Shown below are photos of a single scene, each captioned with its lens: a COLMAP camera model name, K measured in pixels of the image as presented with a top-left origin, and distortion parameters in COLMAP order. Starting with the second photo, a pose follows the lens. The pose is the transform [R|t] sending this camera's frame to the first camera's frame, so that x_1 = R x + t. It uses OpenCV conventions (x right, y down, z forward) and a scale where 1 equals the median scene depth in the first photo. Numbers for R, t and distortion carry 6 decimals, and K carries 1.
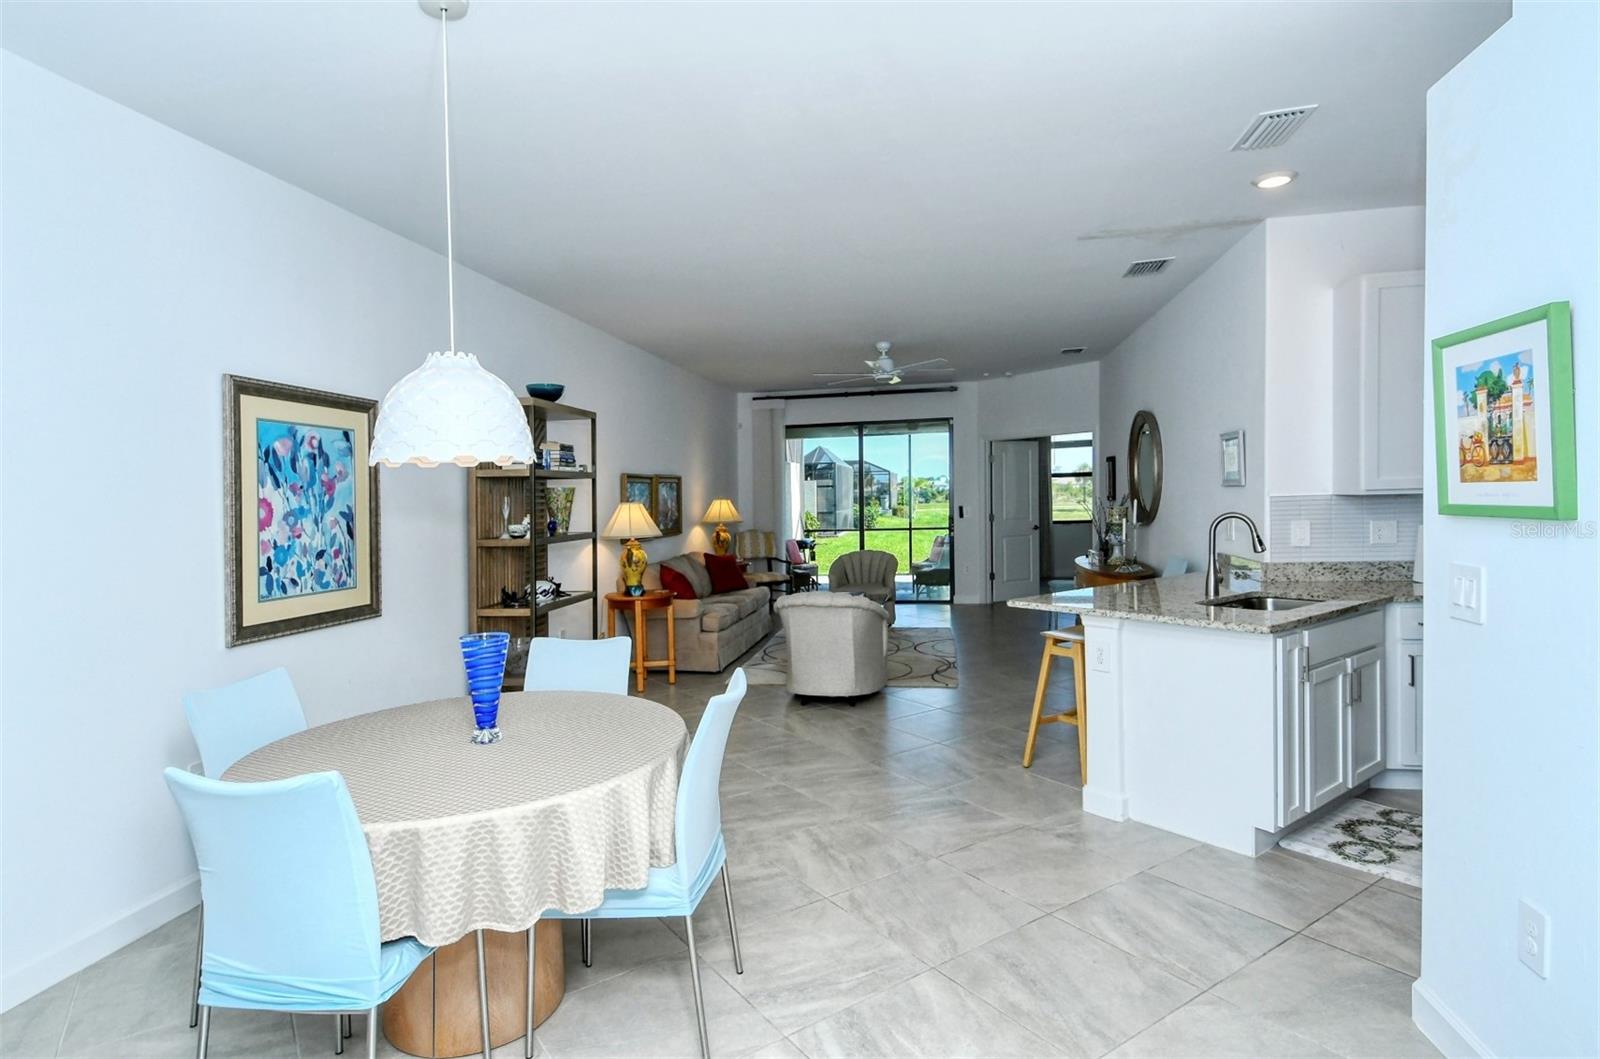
lens RADIAL K [[876.4, 0, 785.8], [0, 876.4, 517.9], [0, 0, 1]] dist [-0.010641, -0.001711]
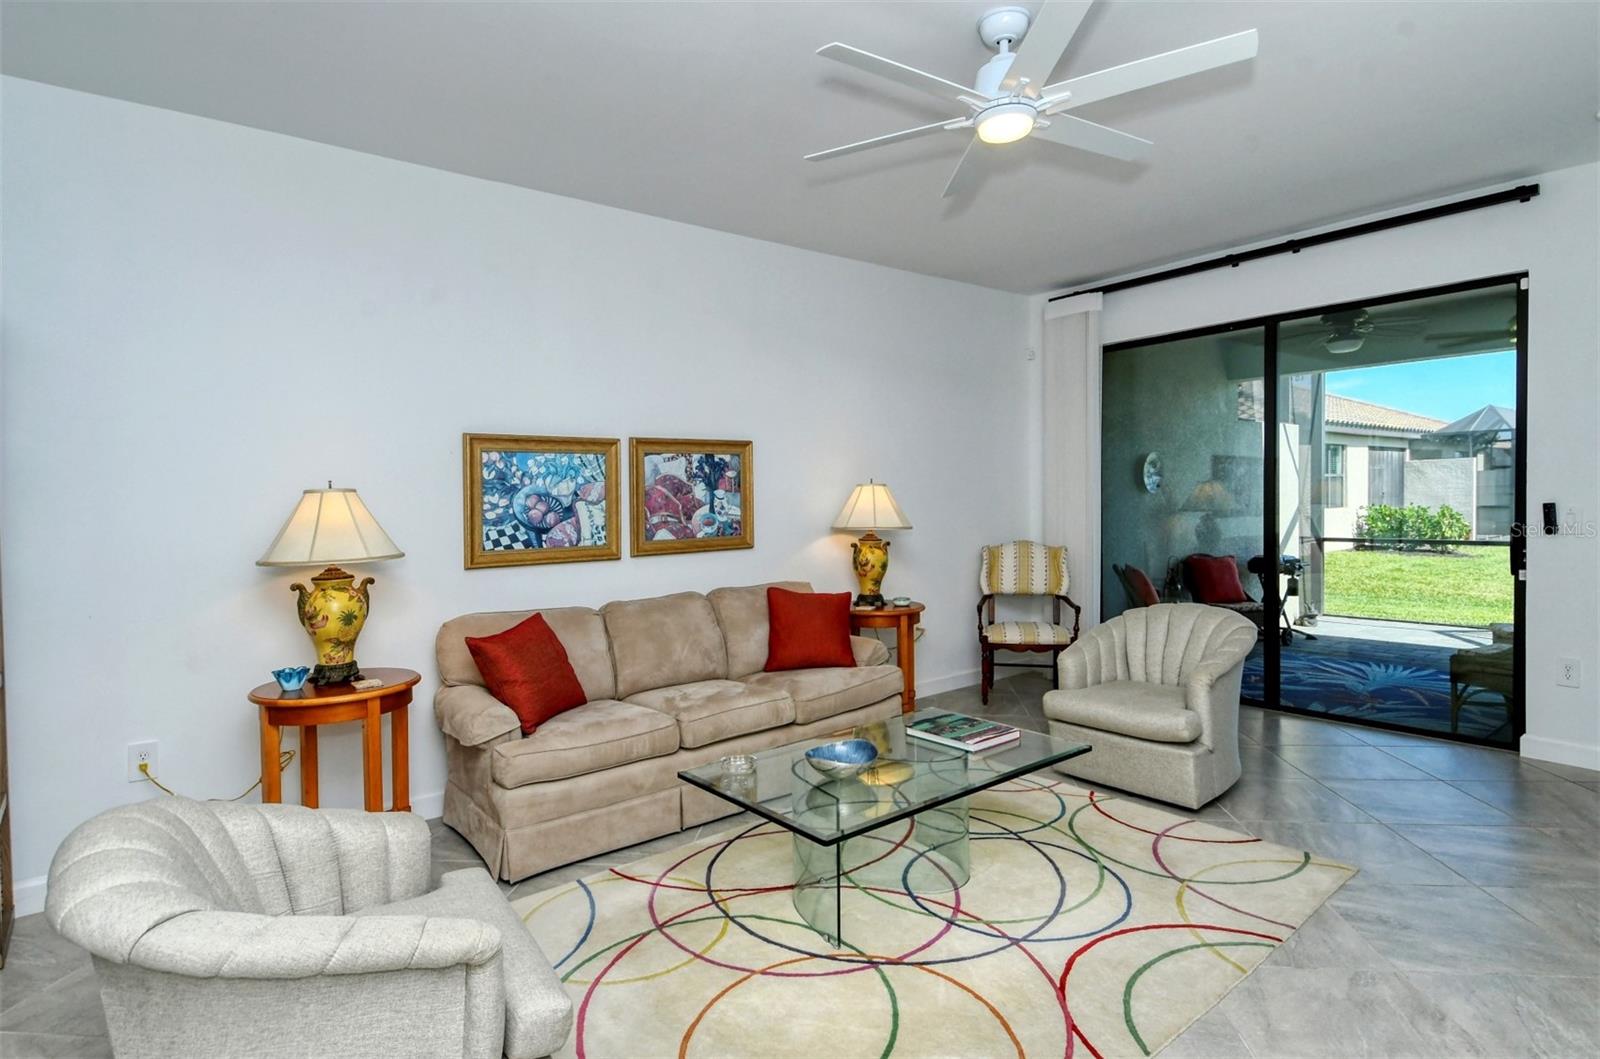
lens RADIAL K [[844.1, 0, 785.1], [0, 844.1, 516.7], [0, 0, 1]] dist [0.036369, -0.020350]
pose [[0.754428, 0.024119, -0.655939, 0.553413], [-0.015354, 0.999700, 0.019100, -0.027296], [0.656203, -0.004338, 0.754572, 1.440177]]
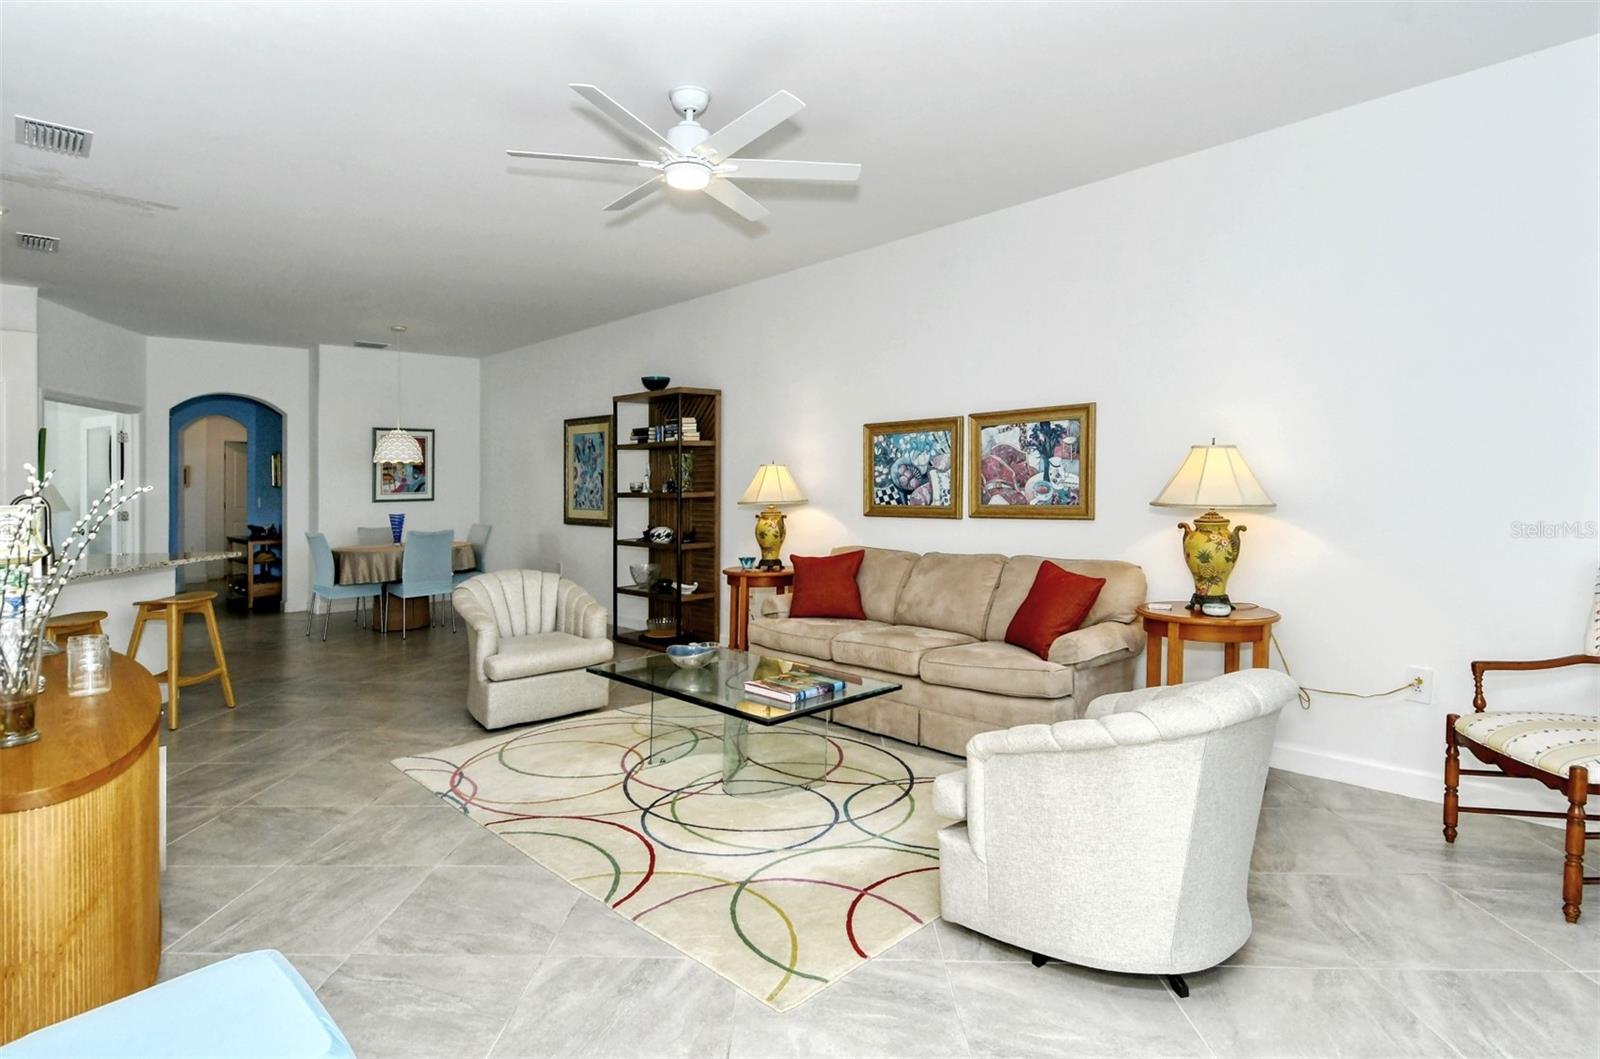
lens RADIAL K [[796.3, 0, 766.9], [0, 796.3, 491.3], [0, 0, 1]] dist [-0.013306, -0.001479]
pose [[-0.591544, 0.049134, -0.804775, 0.828296], [0.014418, 0.998626, 0.050372, -0.055520], [0.806144, 0.018194, -0.591439, 2.615932]]
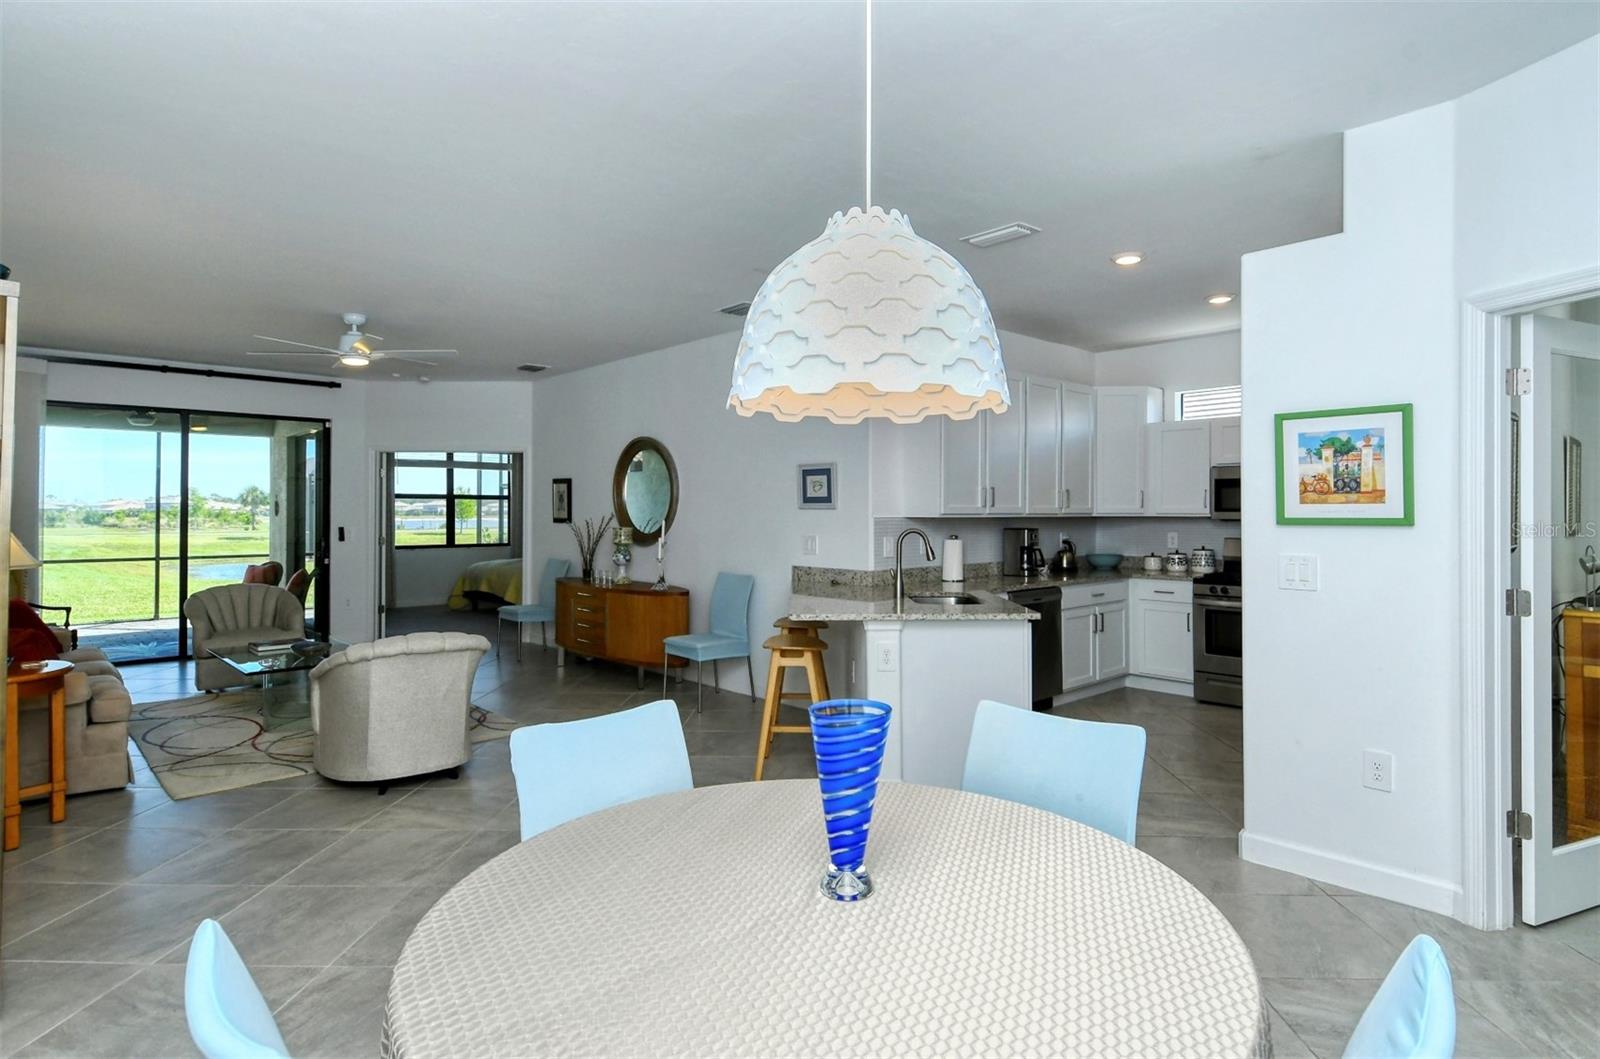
lens RADIAL K [[844.1, 0, 847.2], [0, 844.1, 484.1], [0, 0, 1]] dist [0.036369, -0.020350]
pose [[0.565768, 0.057691, 0.822544, -0.547244], [0.004137, 0.997338, -0.072796, 0.018487], [-0.824554, 0.044589, 0.564023, 0.438733]]
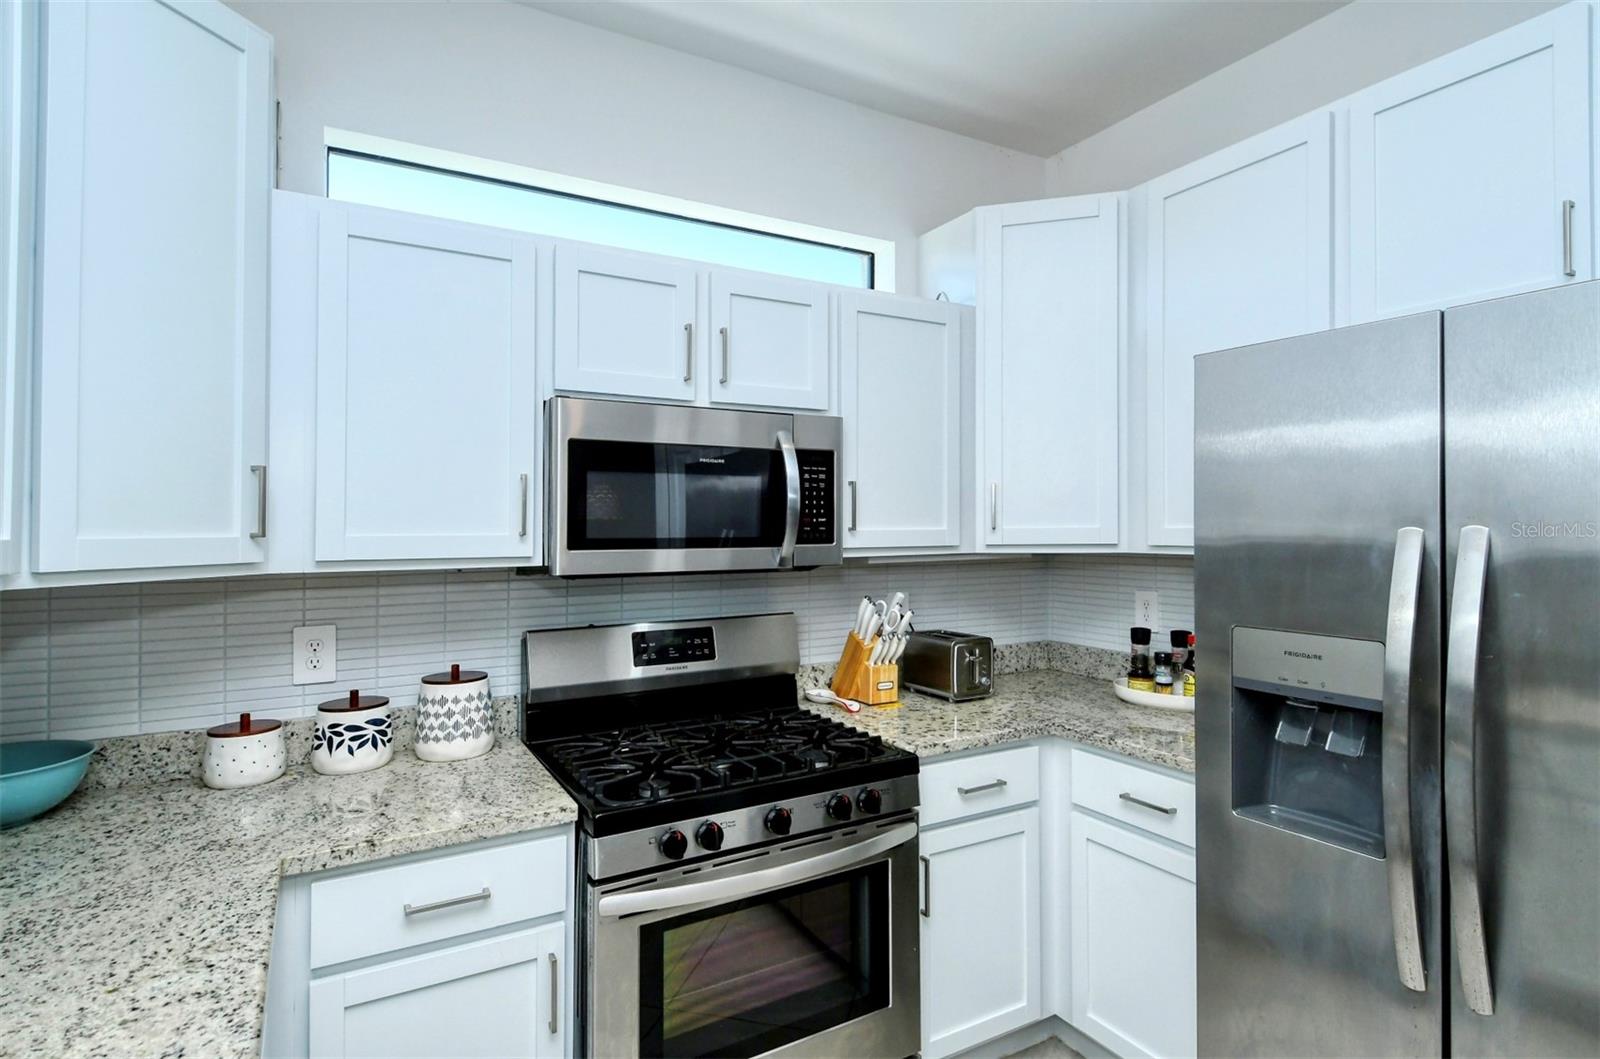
lens RADIAL K [[844.1, 0, 787.0], [0, 844.1, 534.2], [0, 0, 1]] dist [0.036369, -0.020350]
pose [[-0.633117, 0.031214, 0.773426, 0.806908], [0.047288, 0.998880, -0.001604, -0.049476], [-0.772610, 0.035558, -0.633884, 1.005067]]
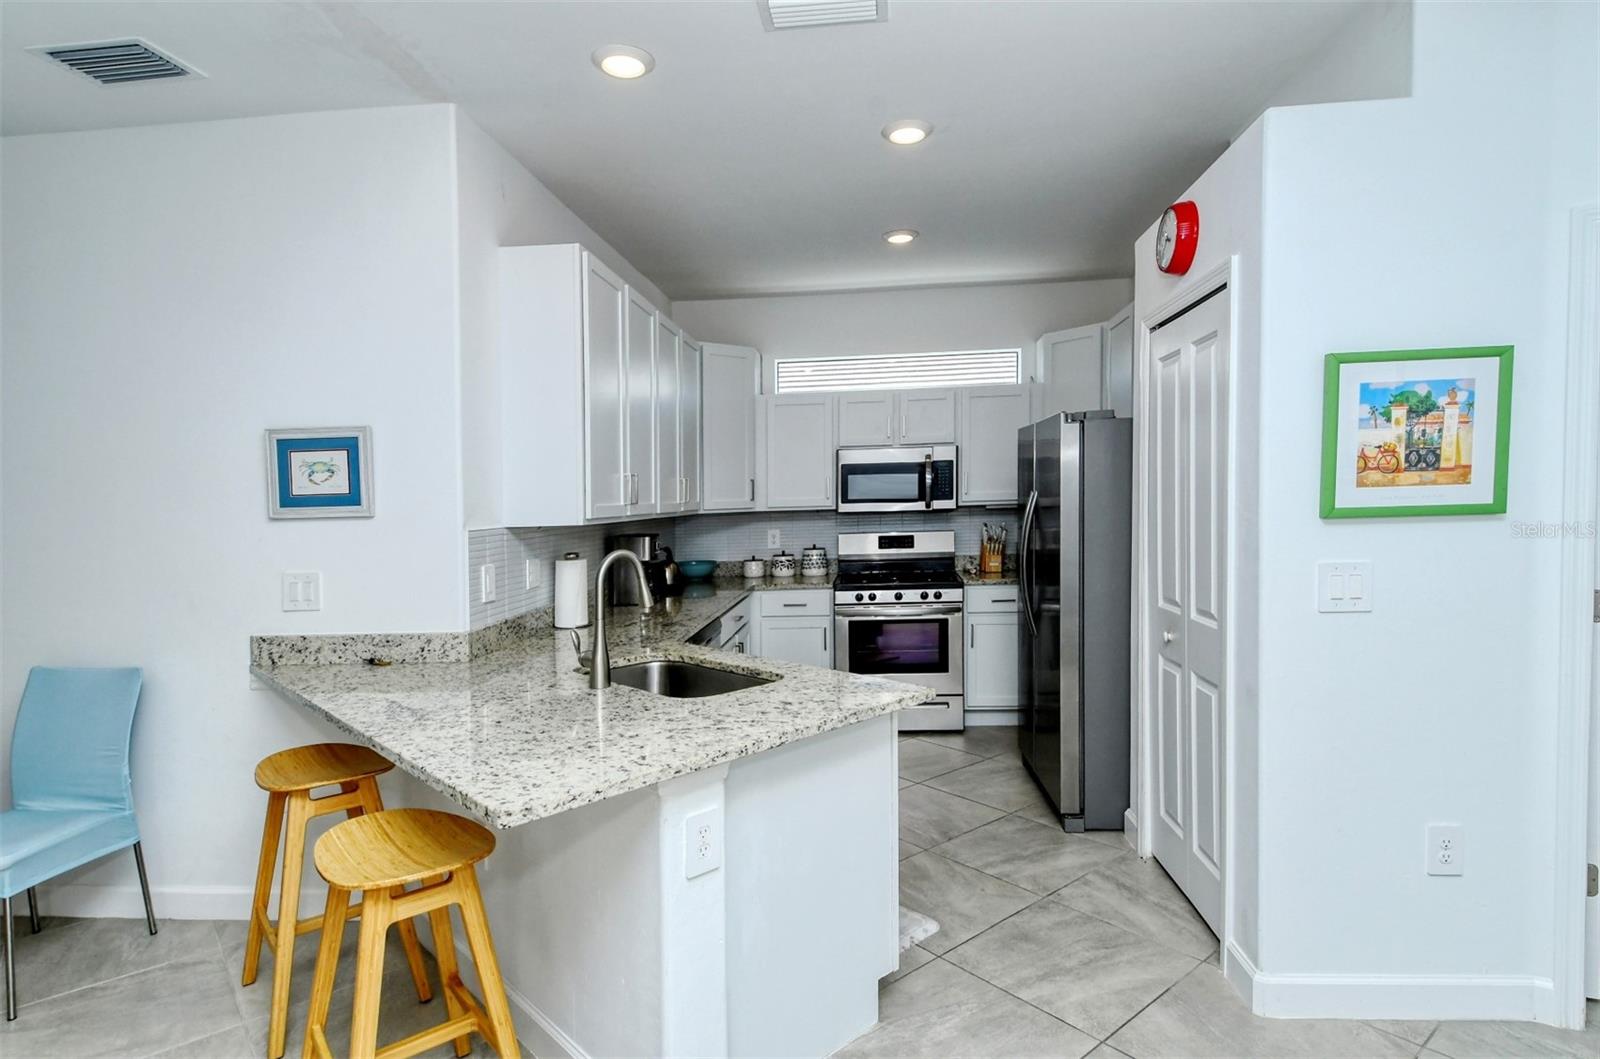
lens RADIAL K [[844.1, 0, 802.9], [0, 844.1, 505.0], [0, 0, 1]] dist [0.036369, -0.020350]
pose [[-0.092171, 0.024102, 0.995451, -0.130297], [0.057334, 0.998177, -0.018859, -0.021155], [-0.994091, 0.055335, -0.093385, 0.987982]]
